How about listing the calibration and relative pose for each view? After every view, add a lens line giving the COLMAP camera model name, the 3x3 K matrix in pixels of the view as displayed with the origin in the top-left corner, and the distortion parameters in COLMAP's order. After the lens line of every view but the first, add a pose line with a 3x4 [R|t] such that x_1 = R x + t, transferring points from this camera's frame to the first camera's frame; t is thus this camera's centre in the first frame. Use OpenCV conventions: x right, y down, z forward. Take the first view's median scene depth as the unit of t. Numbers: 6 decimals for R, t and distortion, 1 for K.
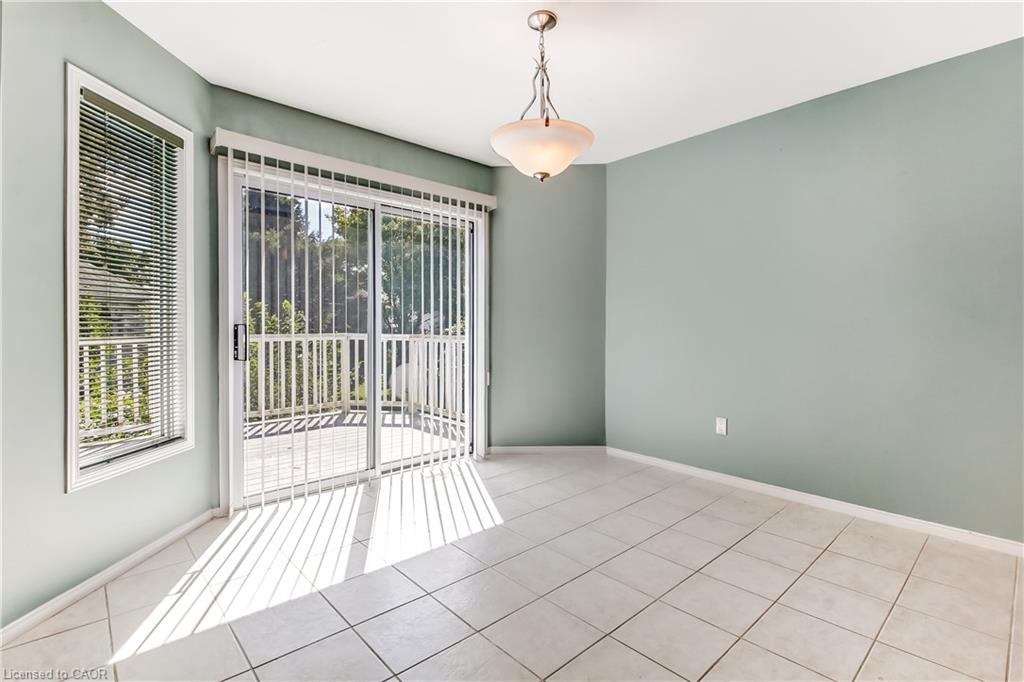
lens RADIAL K [[481.6, 0, 525.8], [0, 481.6, 325.6], [0, 0, 1]] dist [0.039403, -0.028938]
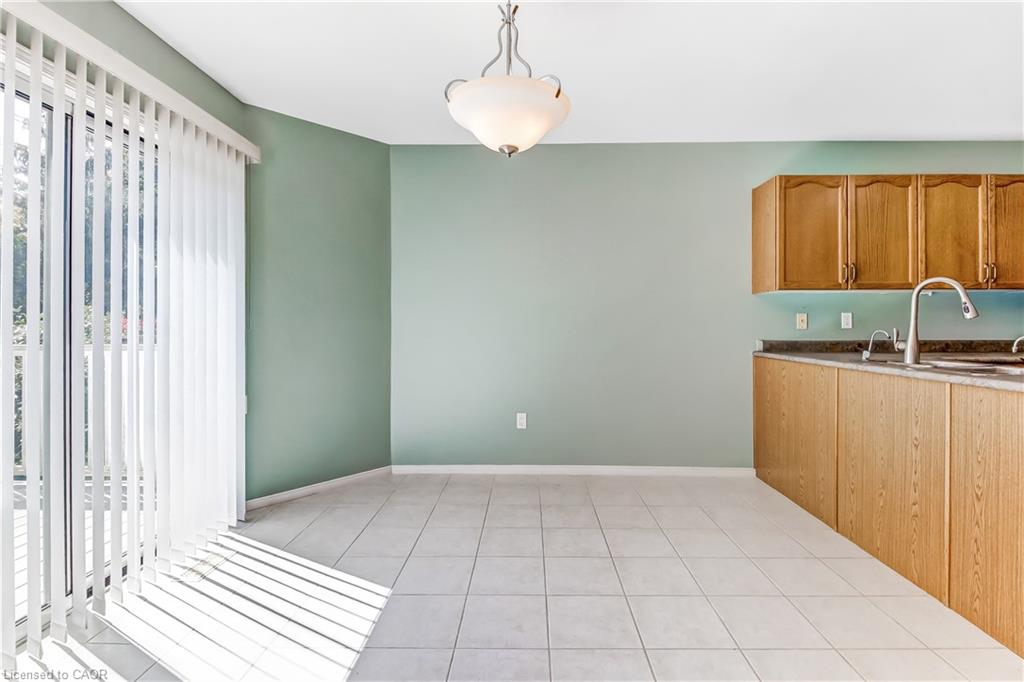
lens RADIAL K [[481.6, 0, 525.8], [0, 481.6, 325.6], [0, 0, 1]] dist [0.039403, -0.028938]
pose [[0.688078, -0.003997, 0.725626, -0.462034], [0.003376, 0.999992, 0.002306, -0.006652], [-0.725629, 0.000863, 0.688085, 0.335144]]
